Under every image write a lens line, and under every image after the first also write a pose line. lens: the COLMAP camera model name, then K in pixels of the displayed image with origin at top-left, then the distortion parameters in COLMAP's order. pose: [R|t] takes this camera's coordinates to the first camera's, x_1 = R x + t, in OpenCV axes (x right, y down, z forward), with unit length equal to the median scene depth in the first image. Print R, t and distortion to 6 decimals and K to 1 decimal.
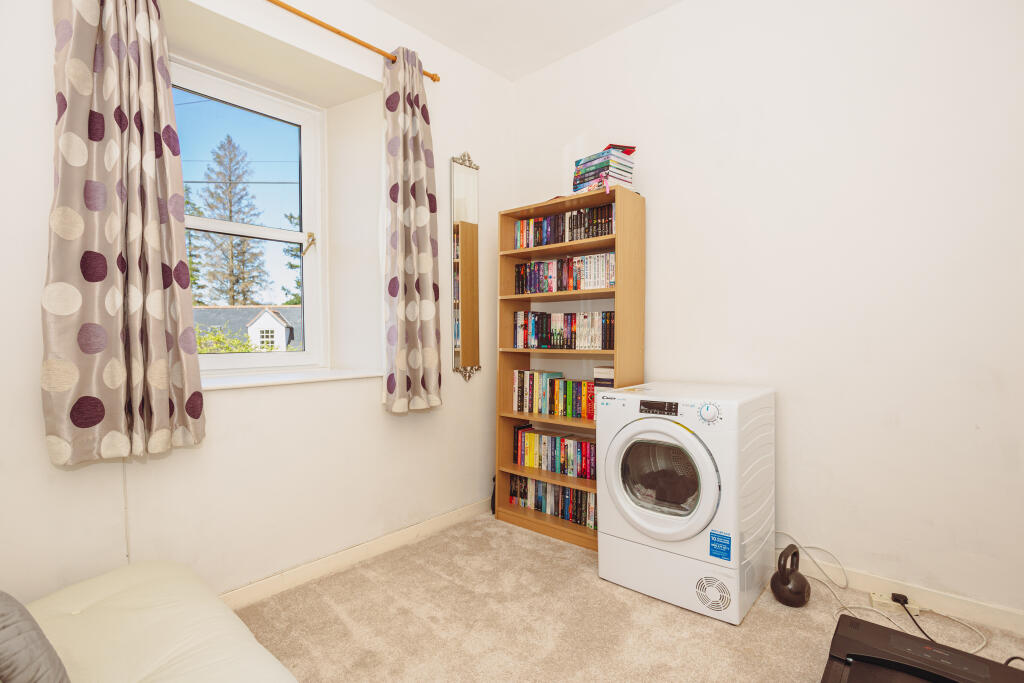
lens RADIAL K [[495.4, 0, 506.2], [0, 495.4, 340.3], [0, 0, 1]] dist [-0.025545, 0.000728]
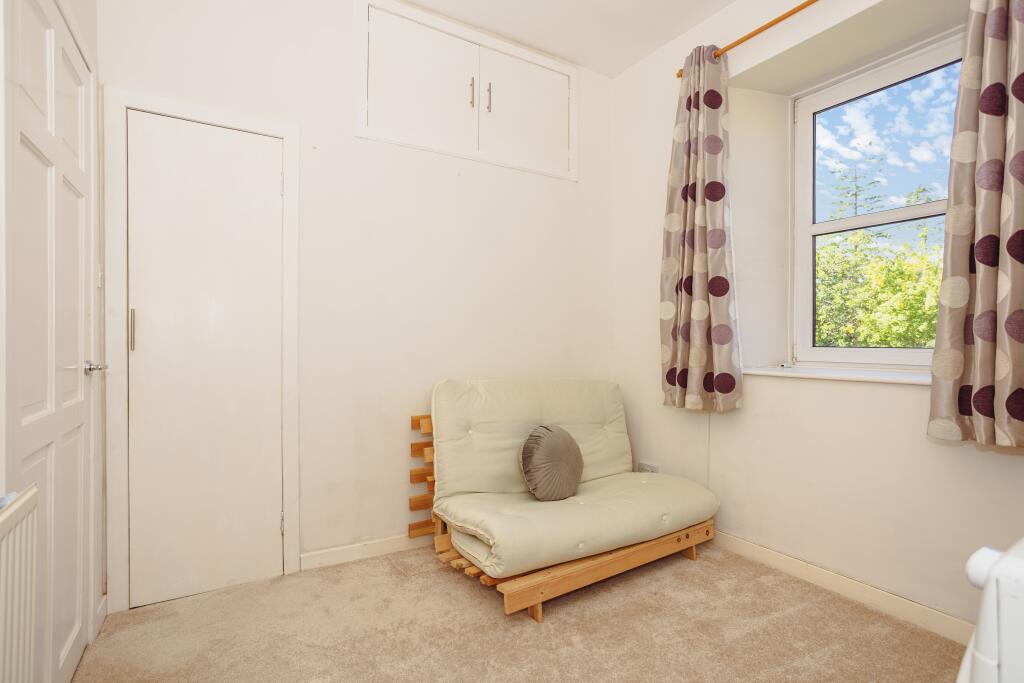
lens RADIAL K [[495.4, 0, 506.2], [0, 495.4, 340.3], [0, 0, 1]] dist [-0.025545, 0.000728]
pose [[-0.306517, 0.012160, -0.951787, 0.851828], [-0.002078, 0.999907, 0.013444, 0.000646], [0.951863, 0.006099, -0.306464, 0.875608]]
